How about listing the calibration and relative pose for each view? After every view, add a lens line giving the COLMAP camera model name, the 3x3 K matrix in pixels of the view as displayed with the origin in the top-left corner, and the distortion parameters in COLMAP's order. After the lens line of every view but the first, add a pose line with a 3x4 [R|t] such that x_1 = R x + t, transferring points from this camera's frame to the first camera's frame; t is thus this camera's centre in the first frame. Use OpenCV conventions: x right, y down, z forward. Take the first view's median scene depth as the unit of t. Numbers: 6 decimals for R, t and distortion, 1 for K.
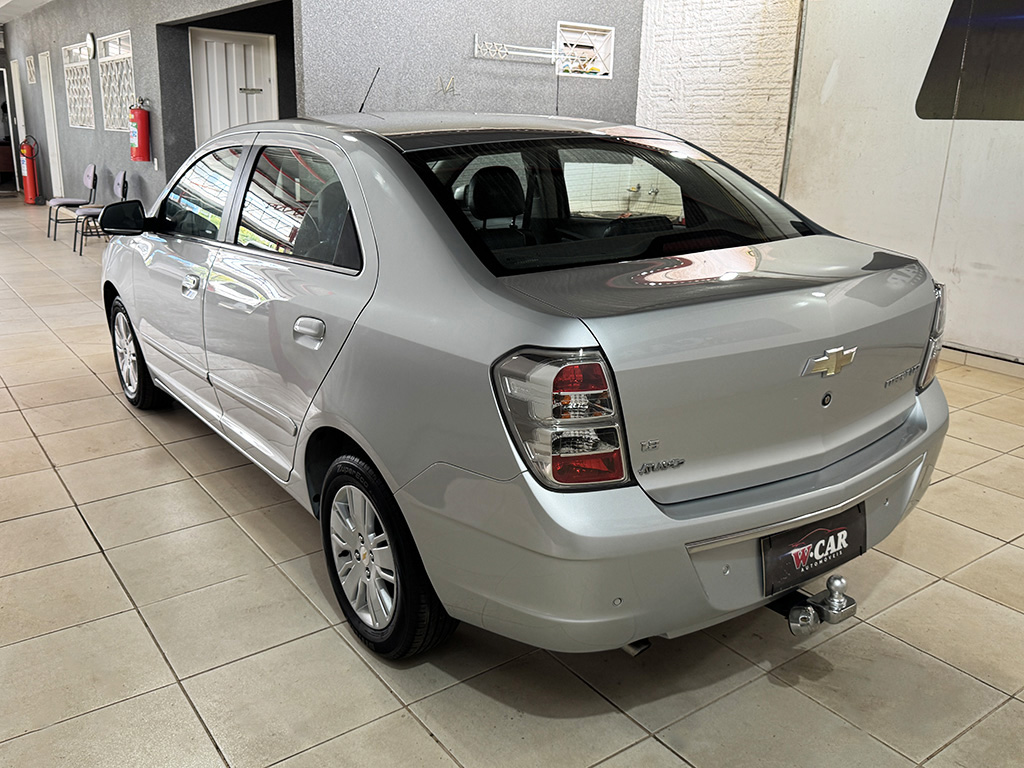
lens RADIAL K [[877.8, 0, 514.8], [0, 877.8, 389.3], [0, 0, 1]] dist [0.017455, -0.006840]
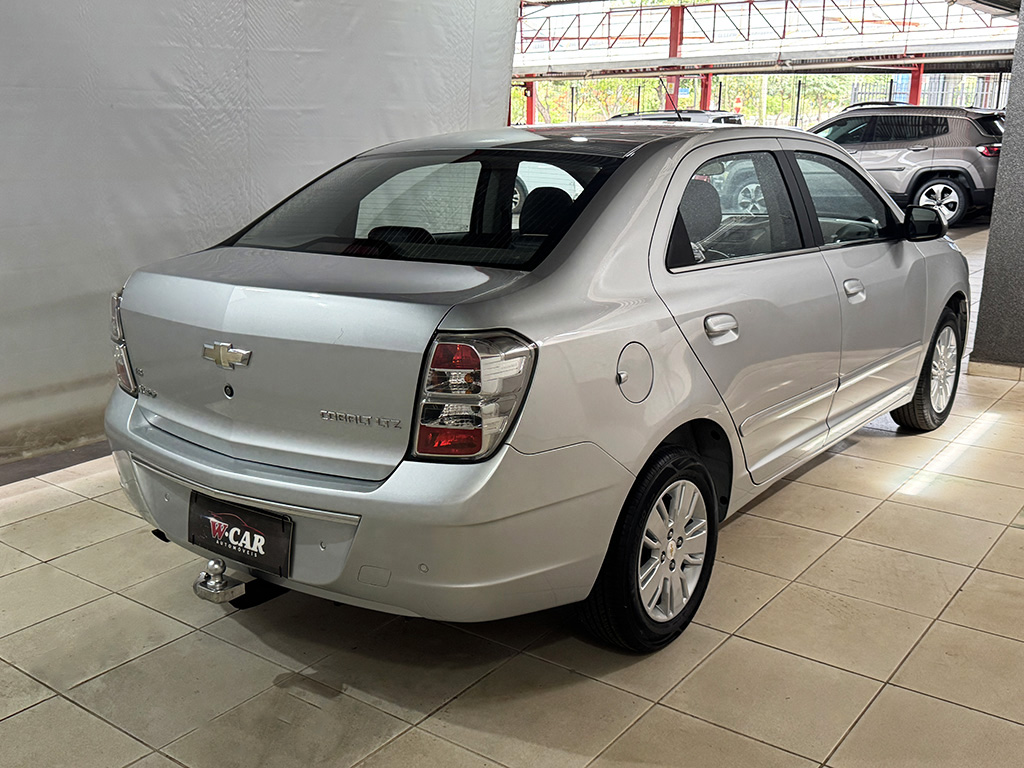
lens RADIAL K [[1054.8, 0, 514.9], [0, 1054.8, 374.6], [0, 0, 1]] dist [0.015432, 0.000000]
pose [[0.298831, 0.208659, -0.931215, 1.522794], [-0.266935, 0.955128, 0.128356, -0.246274], [0.916213, 0.210217, 0.341120, 0.795447]]
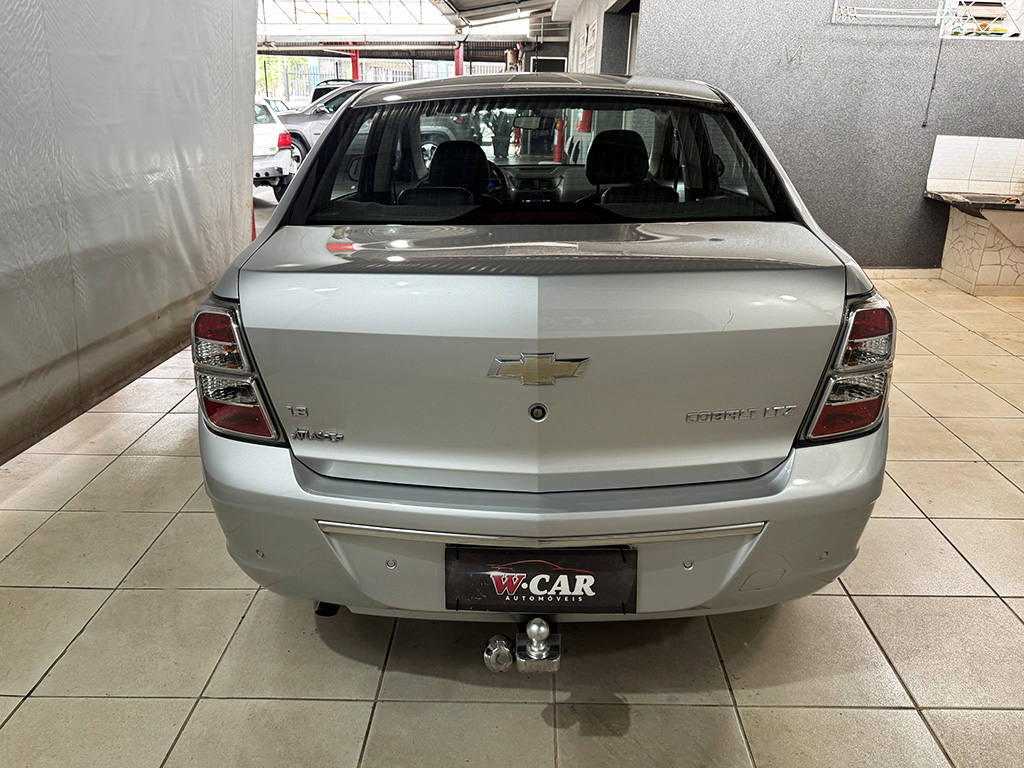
lens RADIAL K [[769.6, 0, 508.7], [0, 769.6, 390.4], [0, 0, 1]] dist [0.004345, -0.018415]
pose [[0.796846, 0.205855, -0.568032, 0.677062], [-0.168341, 0.978582, 0.118486, -0.082942], [0.580256, 0.001207, 0.814433, 0.353467]]
